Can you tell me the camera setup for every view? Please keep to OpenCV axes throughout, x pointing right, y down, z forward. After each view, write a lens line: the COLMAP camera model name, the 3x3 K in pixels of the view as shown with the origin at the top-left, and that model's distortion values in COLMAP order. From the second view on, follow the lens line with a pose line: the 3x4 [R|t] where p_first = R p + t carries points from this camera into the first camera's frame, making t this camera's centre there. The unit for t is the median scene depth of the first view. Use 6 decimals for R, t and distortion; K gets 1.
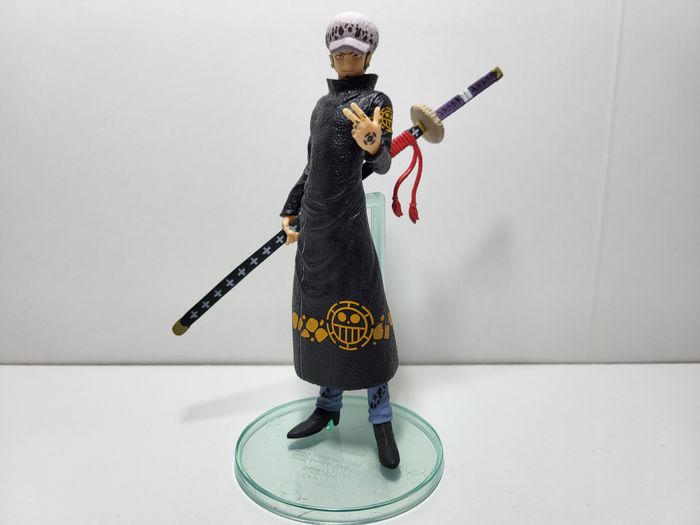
lens RADIAL K [[530.1, 0, 350.0], [0, 530.1, 262.5], [0, 0, 1]] dist [-0.005886, -0.000707]
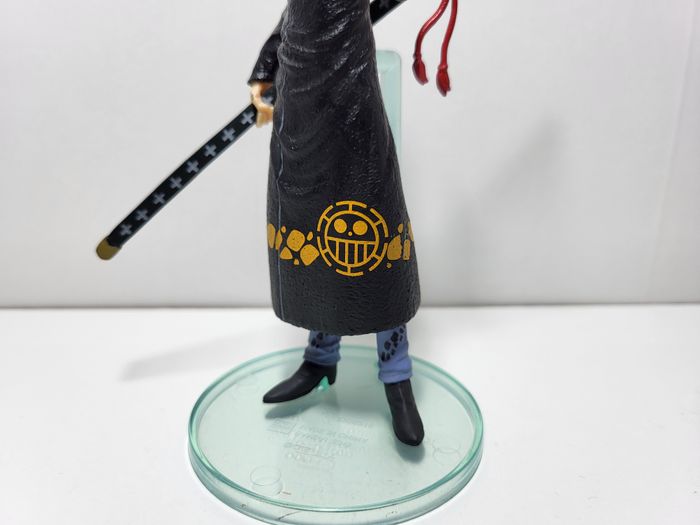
lens RADIAL K [[530.1, 0, 350.0], [0, 530.1, 262.5], [0, 0, 1]] dist [-0.005886, -0.000707]
pose [[0.999874, -0.004191, 0.015291, -0.012795], [0.002946, 0.996746, 0.080551, 0.091432], [-0.015579, -0.080496, 0.996633, 0.321951]]
